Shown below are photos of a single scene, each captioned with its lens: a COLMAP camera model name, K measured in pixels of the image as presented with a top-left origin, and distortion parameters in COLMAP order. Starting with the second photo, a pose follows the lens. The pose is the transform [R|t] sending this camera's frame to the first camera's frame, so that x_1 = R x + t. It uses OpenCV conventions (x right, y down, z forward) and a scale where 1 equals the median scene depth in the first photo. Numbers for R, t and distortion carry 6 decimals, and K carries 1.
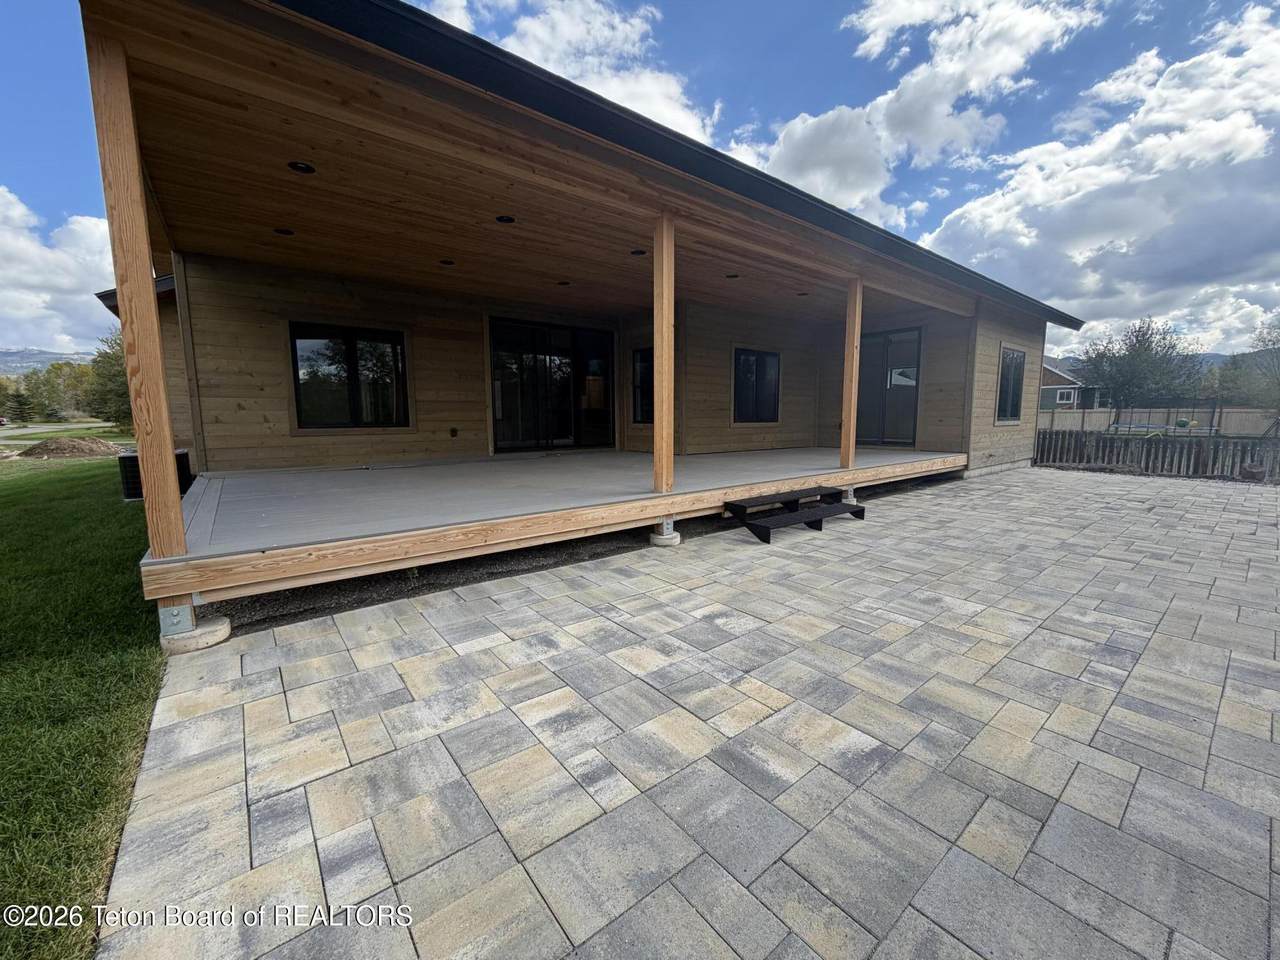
lens RADIAL K [[509.1, 0, 645.9], [0, 509.1, 483.6], [0, 0, 1]] dist [-0.001380, -0.000022]
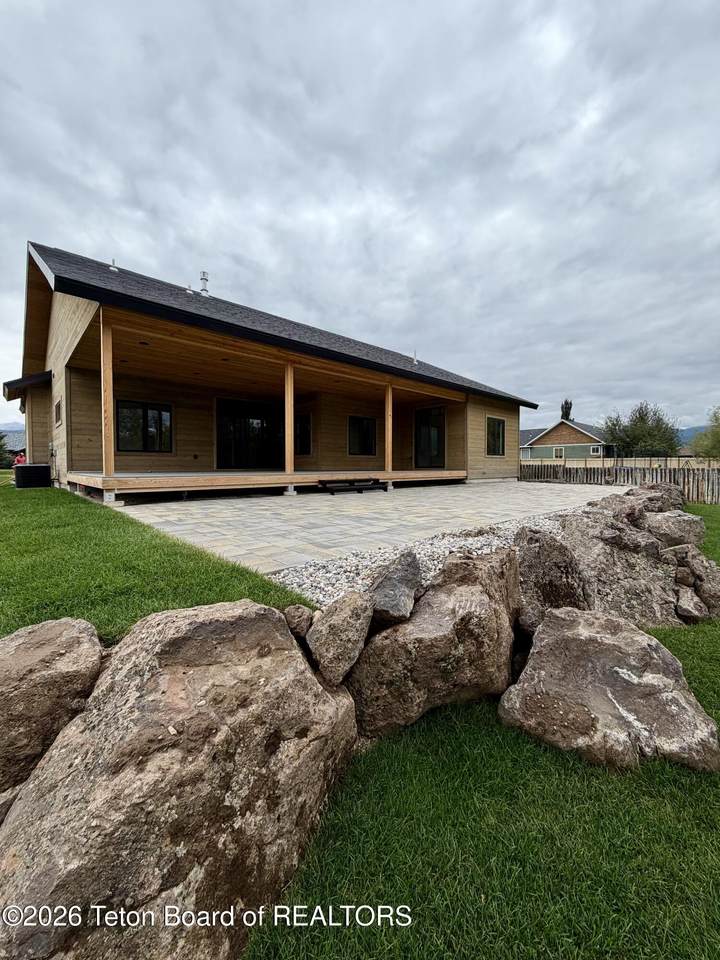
lens RADIAL K [[381.8, 0, 358.8], [0, 381.8, 473.3], [0, 0, 1]] dist [-0.001380, -0.000022]
pose [[0.997759, 0.003325, 0.066828, 0.151560], [0.004285, 0.993539, -0.113410, 0.138748], [-0.066773, 0.113442, 0.991298, -0.497596]]
